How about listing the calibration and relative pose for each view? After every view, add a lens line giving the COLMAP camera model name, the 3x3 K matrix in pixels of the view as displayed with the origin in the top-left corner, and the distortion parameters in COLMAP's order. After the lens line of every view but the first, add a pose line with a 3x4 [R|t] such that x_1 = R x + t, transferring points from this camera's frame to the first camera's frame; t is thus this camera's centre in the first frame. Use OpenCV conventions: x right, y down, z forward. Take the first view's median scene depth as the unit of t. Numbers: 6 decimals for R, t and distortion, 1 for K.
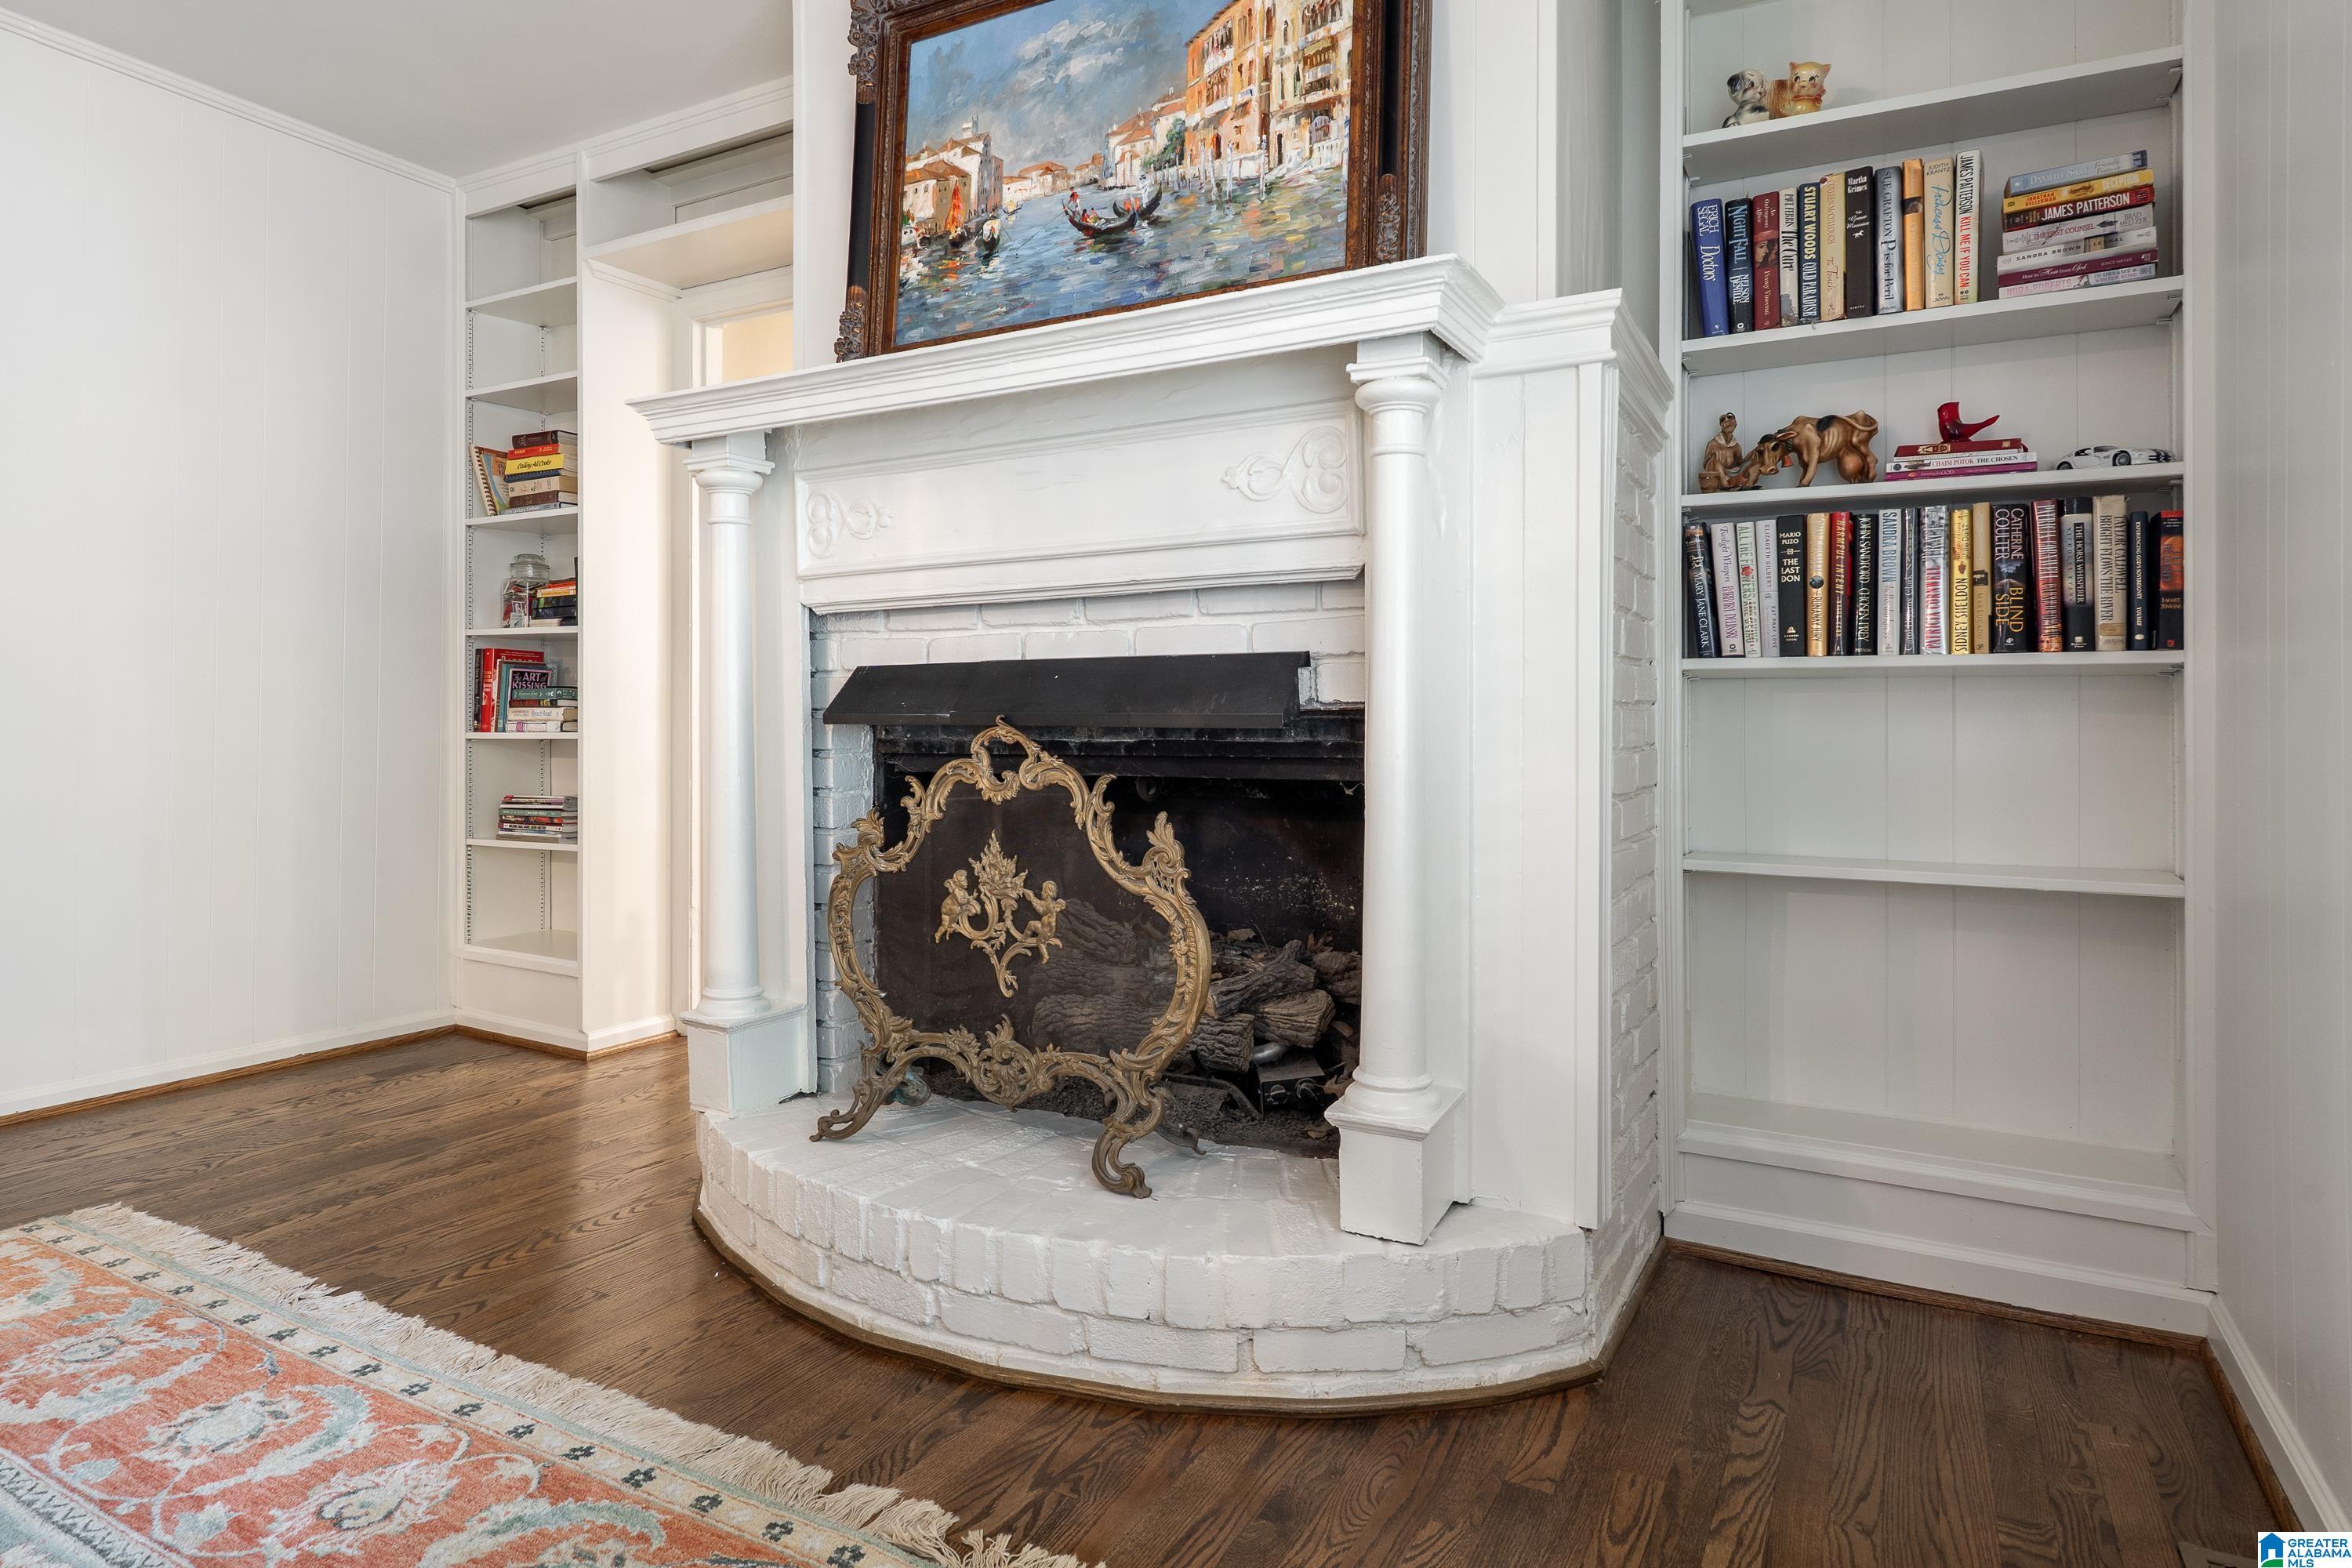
lens RADIAL K [[1311.6, 0, 1176.0], [0, 1311.6, 784.0], [0, 0, 1]] dist [-0.001148, 0.001507]
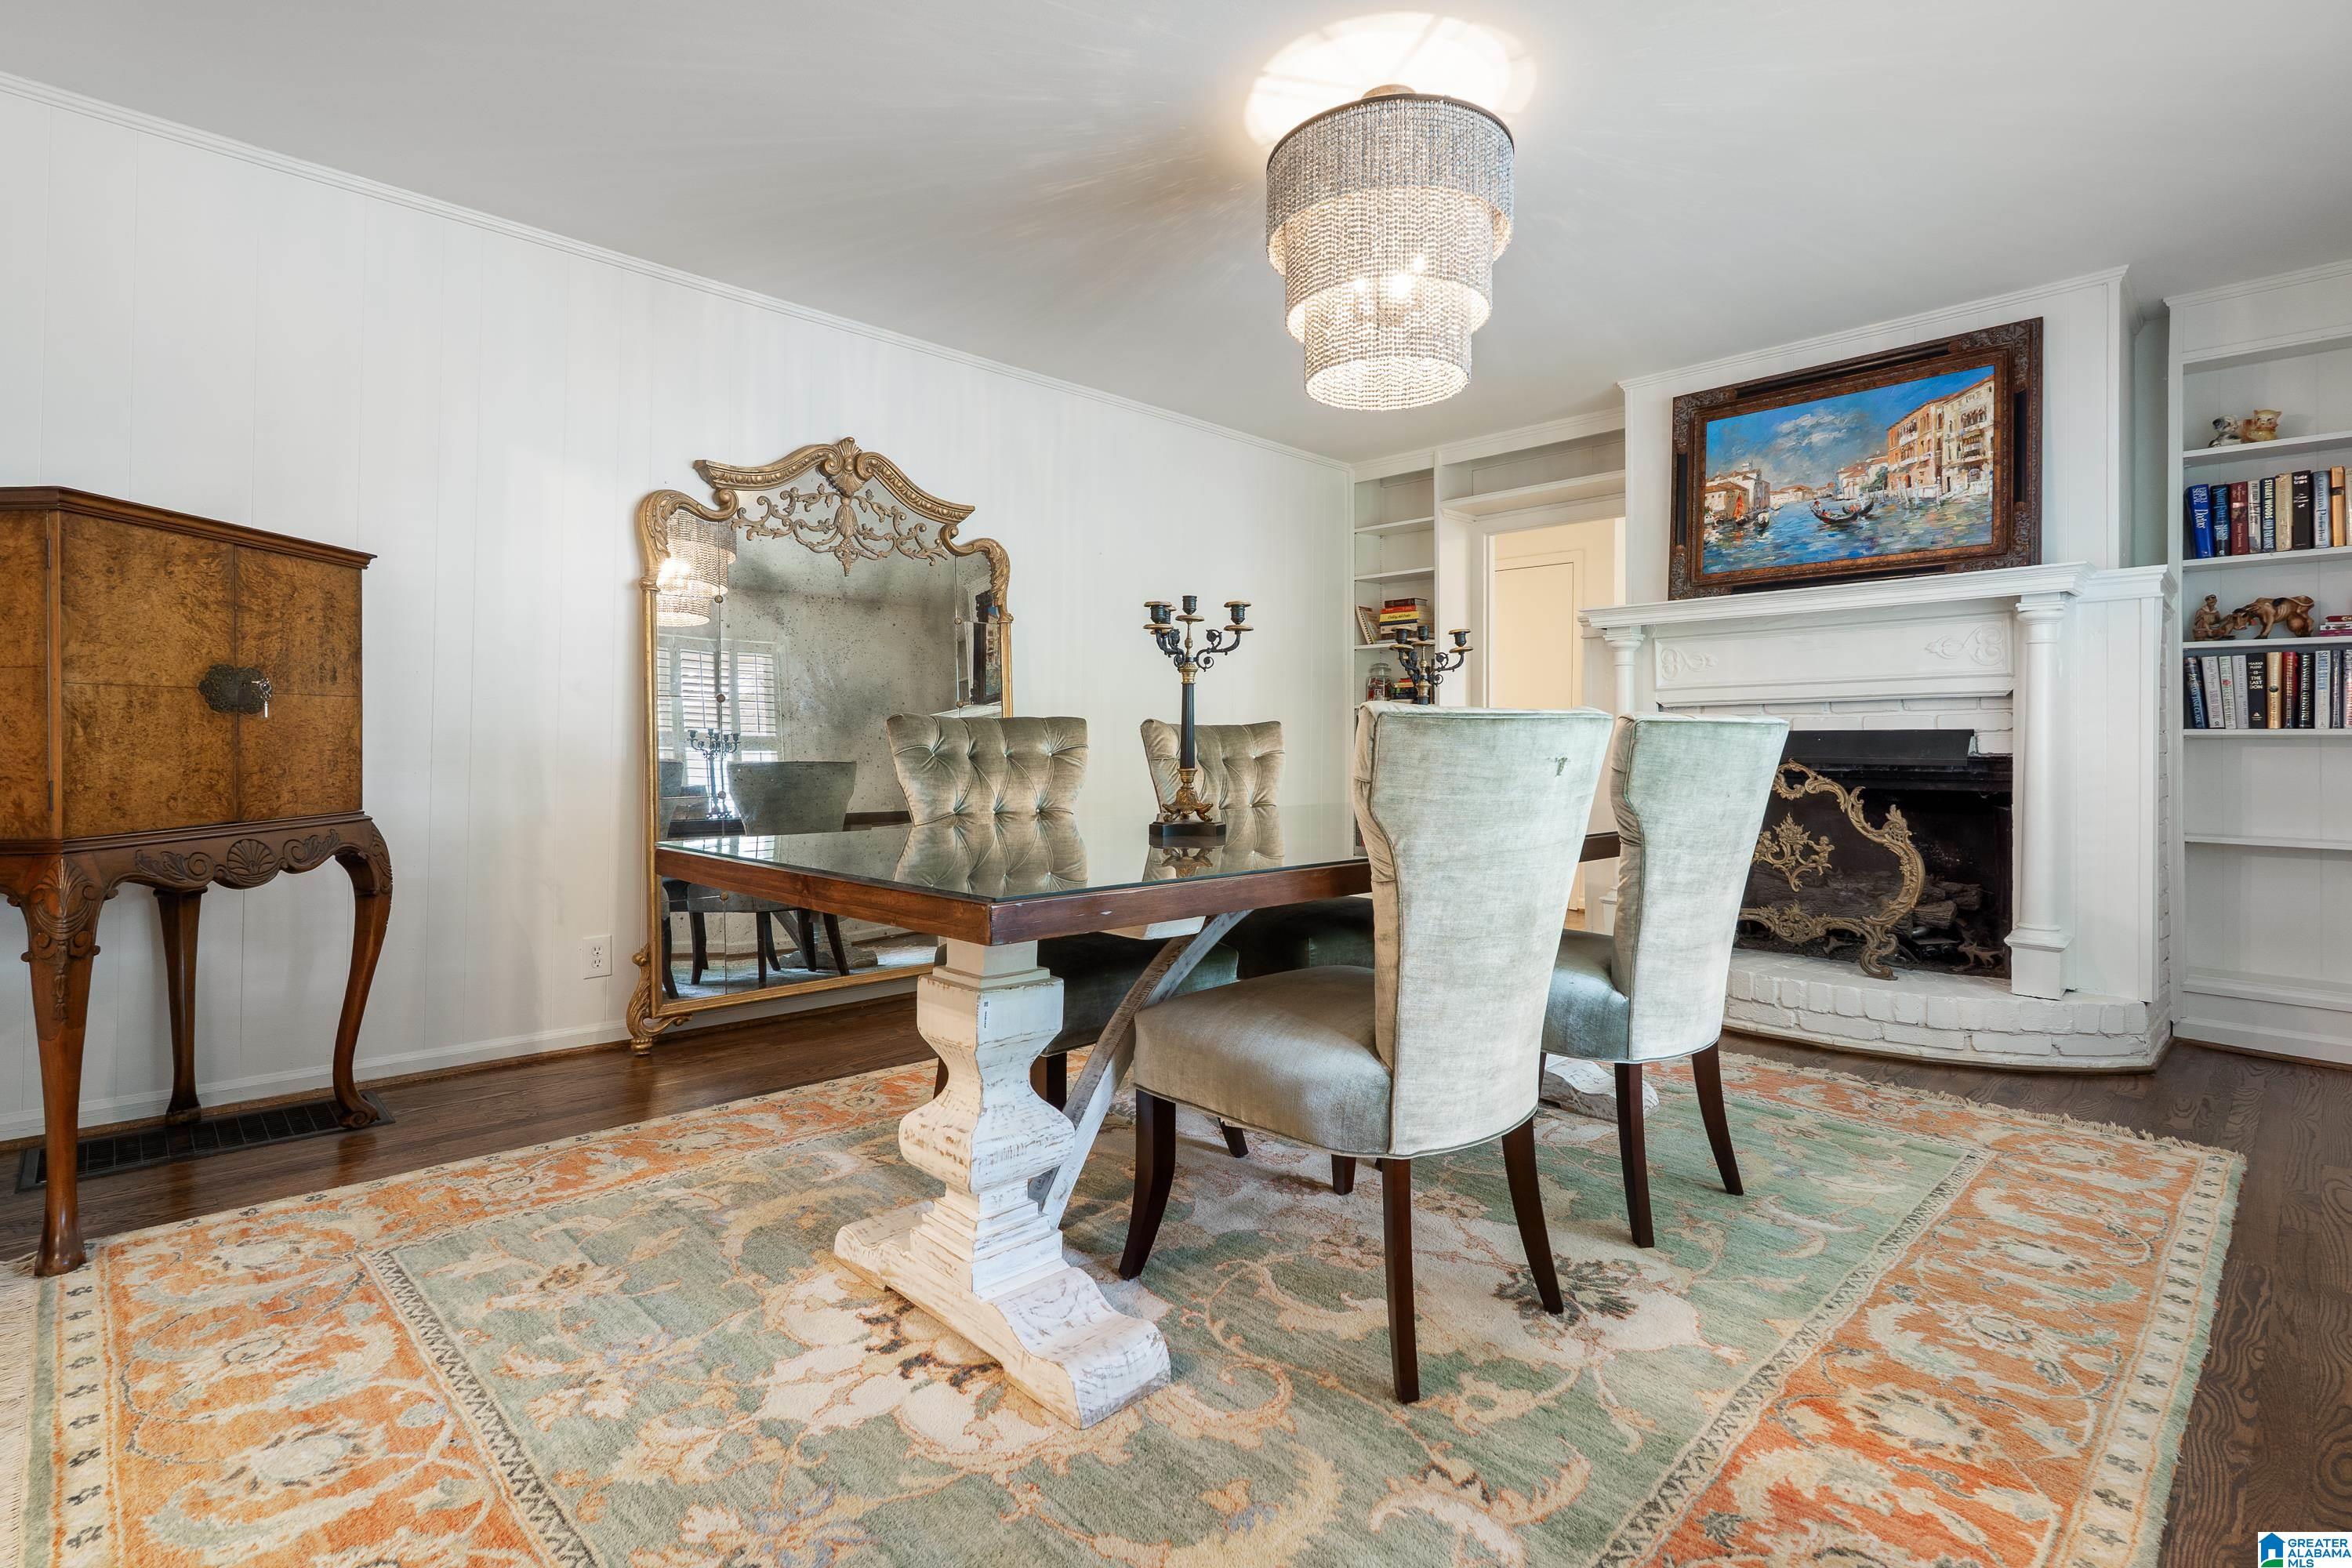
lens RADIAL K [[1106.0, 0, 1182.4], [0, 1106.0, 773.1], [0, 0, 1]] dist [0.003167, -0.000661]
pose [[0.956442, 0.009235, -0.291776, -0.539710], [-0.015478, 0.999698, -0.019097, 0.020658], [0.291512, 0.022781, 0.956296, -0.967456]]
